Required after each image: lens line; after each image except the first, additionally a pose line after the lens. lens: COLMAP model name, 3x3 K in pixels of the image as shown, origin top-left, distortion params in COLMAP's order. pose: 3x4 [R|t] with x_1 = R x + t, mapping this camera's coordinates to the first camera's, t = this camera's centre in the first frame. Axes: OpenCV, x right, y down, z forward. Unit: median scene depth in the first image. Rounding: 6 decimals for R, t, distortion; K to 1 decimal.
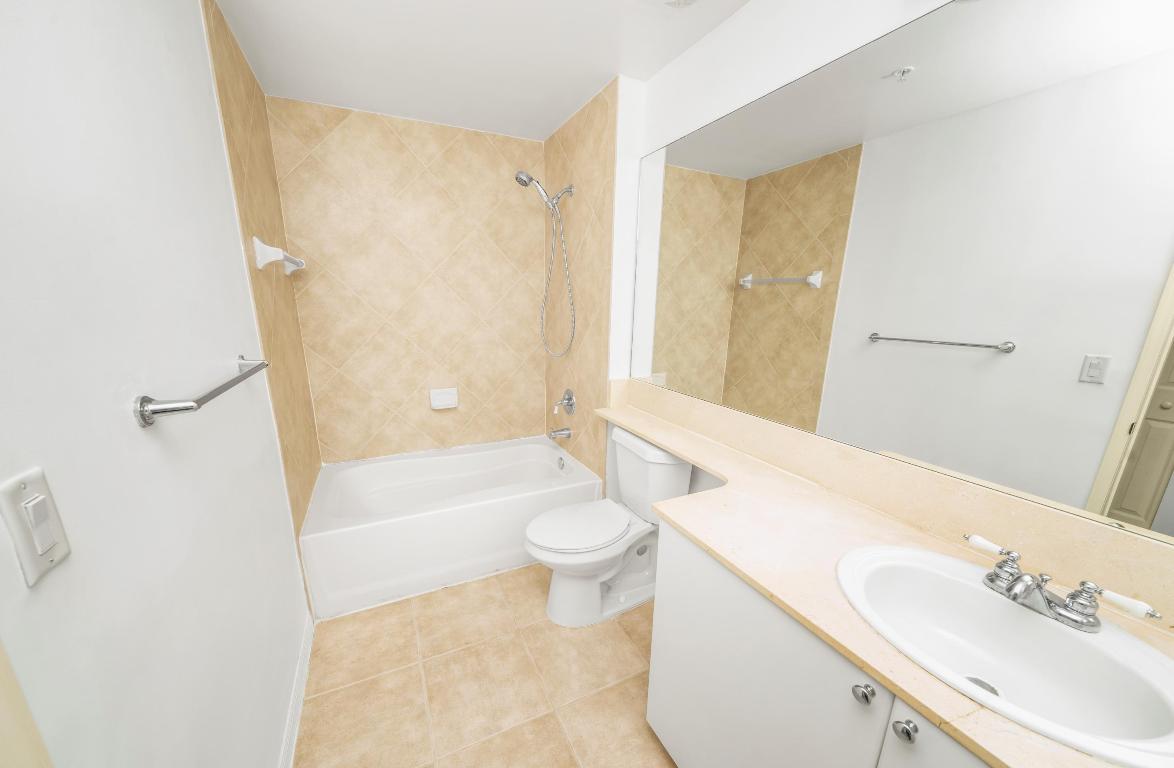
lens RADIAL K [[402.7, 0, 592.4], [0, 402.7, 408.7], [0, 0, 1]] dist [-0.000766, -0.000006]
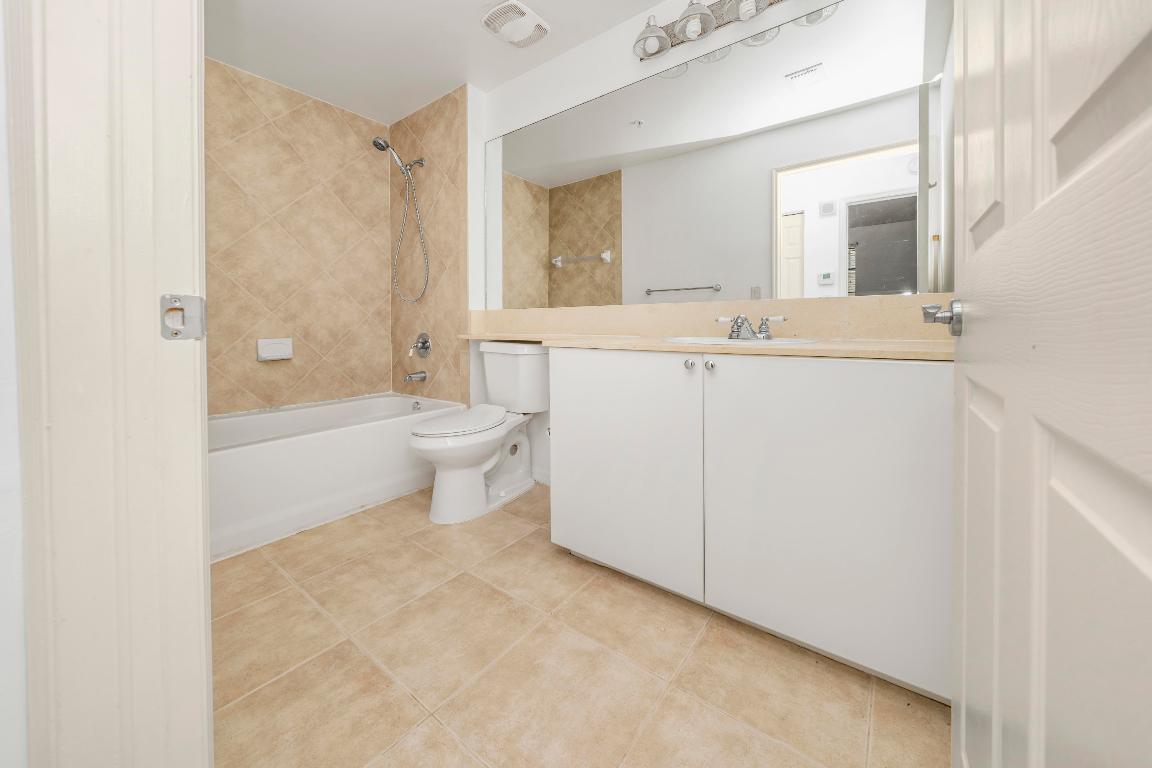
lens RADIAL K [[441.1, 0, 576.0], [0, 441.1, 384.0], [0, 0, 1]] dist [-0.000292, -0.000013]
pose [[0.890986, -0.038829, 0.452368, -0.241539], [0.139182, 0.971726, -0.190726, 0.380262], [-0.432172, 0.232896, 0.871199, -0.175060]]
